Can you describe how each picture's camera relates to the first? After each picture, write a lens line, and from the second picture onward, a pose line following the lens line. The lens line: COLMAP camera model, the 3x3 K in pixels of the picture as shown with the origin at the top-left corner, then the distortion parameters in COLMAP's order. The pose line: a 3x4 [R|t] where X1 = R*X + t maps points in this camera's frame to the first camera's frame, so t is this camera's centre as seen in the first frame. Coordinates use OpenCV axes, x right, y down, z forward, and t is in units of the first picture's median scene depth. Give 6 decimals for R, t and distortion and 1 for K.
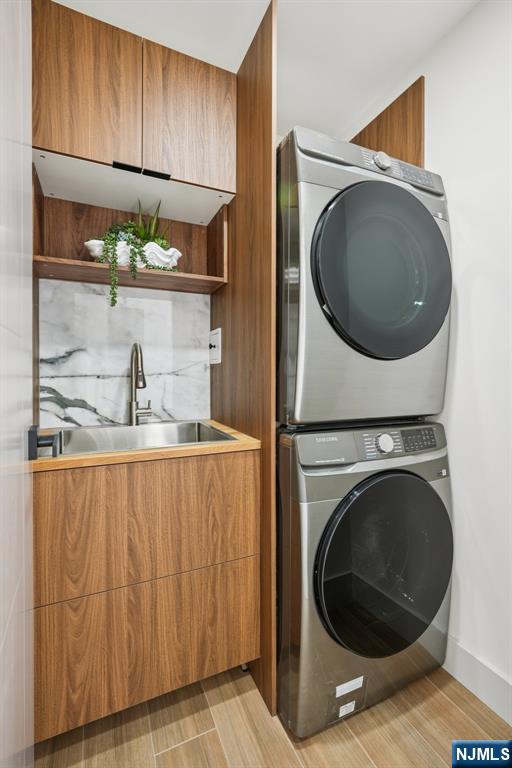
lens RADIAL K [[337.7, 0, 269.2], [0, 337.7, 382.0], [0, 0, 1]] dist [-0.005728, -0.000016]
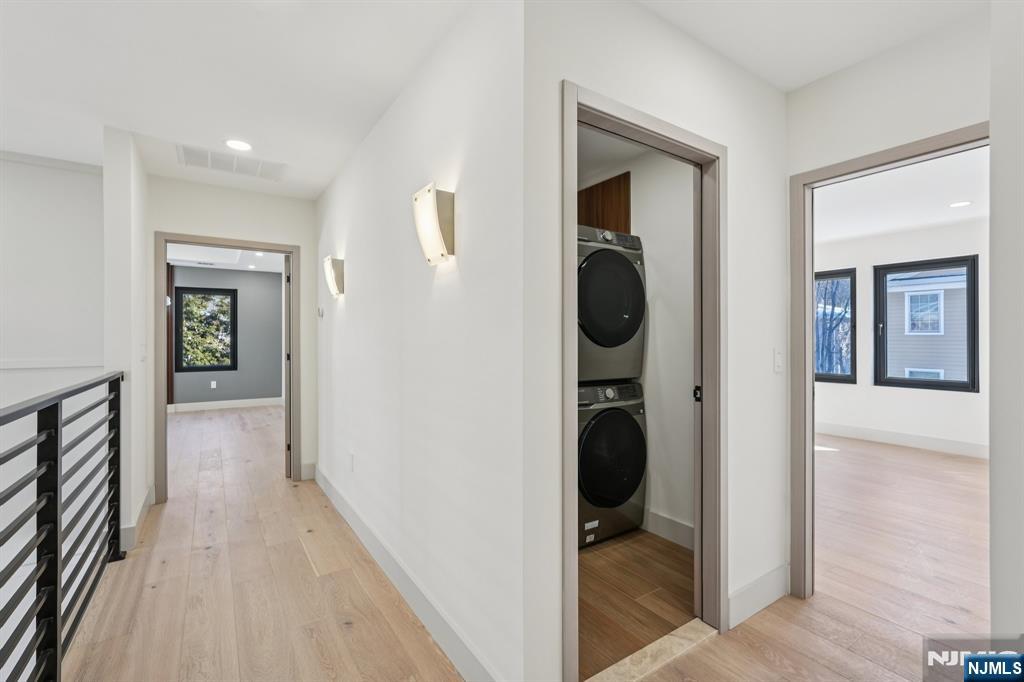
lens RADIAL K [[452.4, 0, 512.6], [0, 452.4, 333.2], [0, 0, 1]] dist [-0.001520, -0.000253]
pose [[0.988804, 0.001183, 0.149215, -0.503148], [0.000314, 0.999950, -0.010008, -0.112342], [-0.149220, 0.009943, 0.988754, -1.256005]]
